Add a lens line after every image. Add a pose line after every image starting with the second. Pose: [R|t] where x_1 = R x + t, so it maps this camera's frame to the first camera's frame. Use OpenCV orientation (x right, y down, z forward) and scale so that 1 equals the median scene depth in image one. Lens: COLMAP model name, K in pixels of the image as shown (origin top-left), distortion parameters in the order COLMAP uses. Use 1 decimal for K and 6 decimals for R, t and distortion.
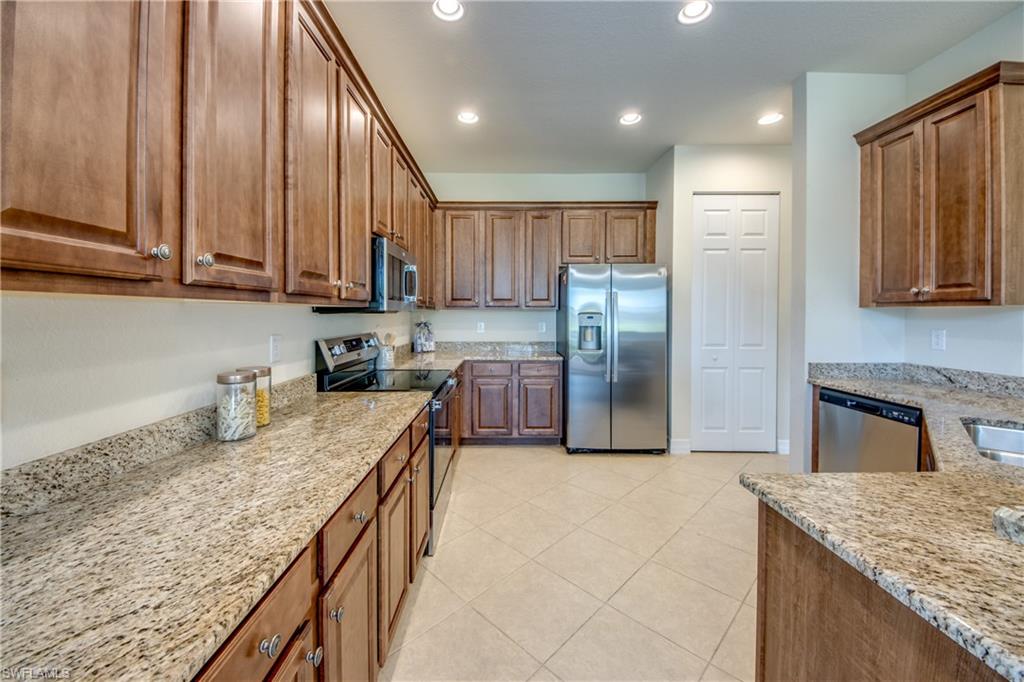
lens RADIAL K [[395.4, 0, 496.3], [0, 395.4, 318.8], [0, 0, 1]] dist [-0.011899, -0.001753]
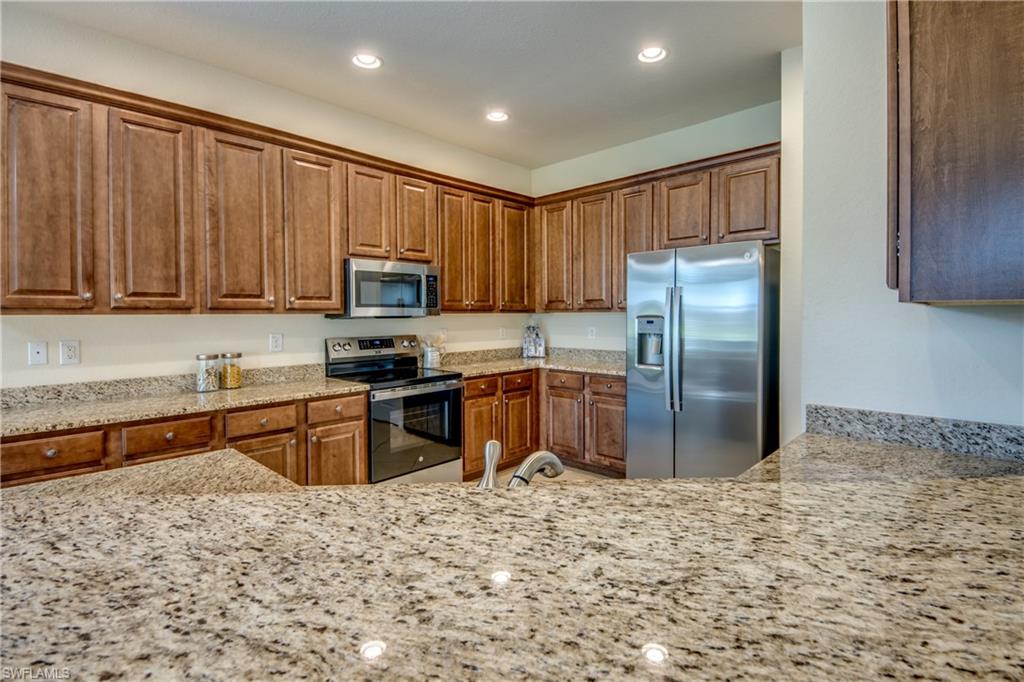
lens RADIAL K [[473.5, 0, 495.1], [0, 473.5, 318.3], [0, 0, 1]] dist [-0.003576, -0.003517]
pose [[0.726980, -0.002648, -0.686654, 0.646067], [-0.000997, 0.999987, -0.004913, -0.004794], [0.686658, 0.004256, 0.726968, 0.134499]]
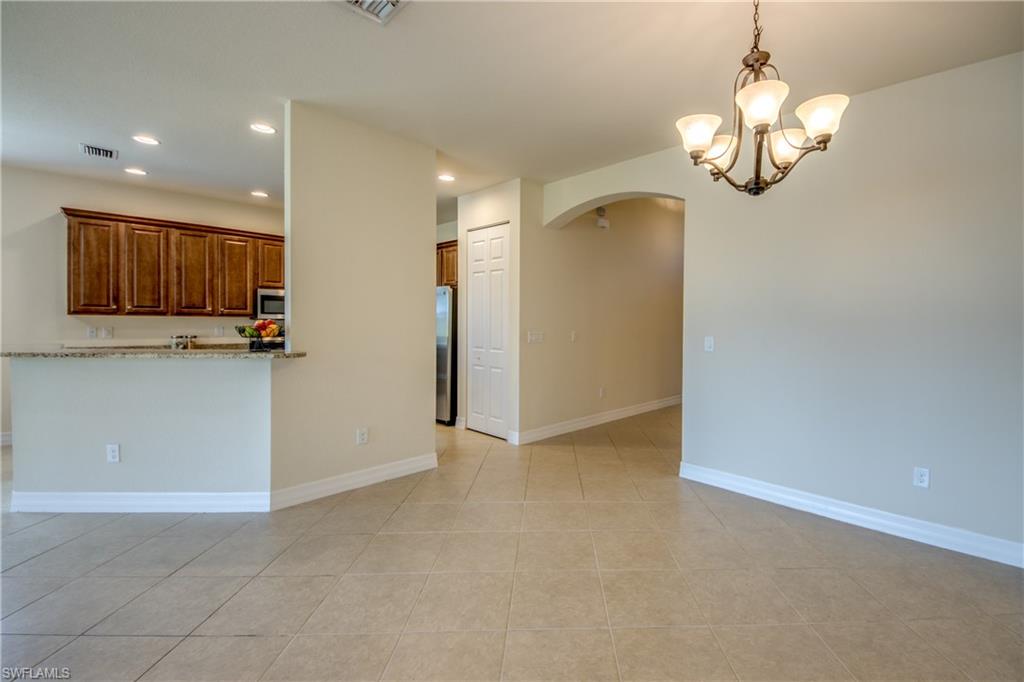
lens RADIAL K [[439.9, 0, 562.6], [0, 439.9, 325.2], [0, 0, 1]] dist [-0.016212, 0.000892]
pose [[0.761129, 0.016465, -0.648392, 1.734929], [-0.020560, 0.999788, 0.001253, -0.012783], [0.648275, 0.012377, 0.761306, 0.099327]]
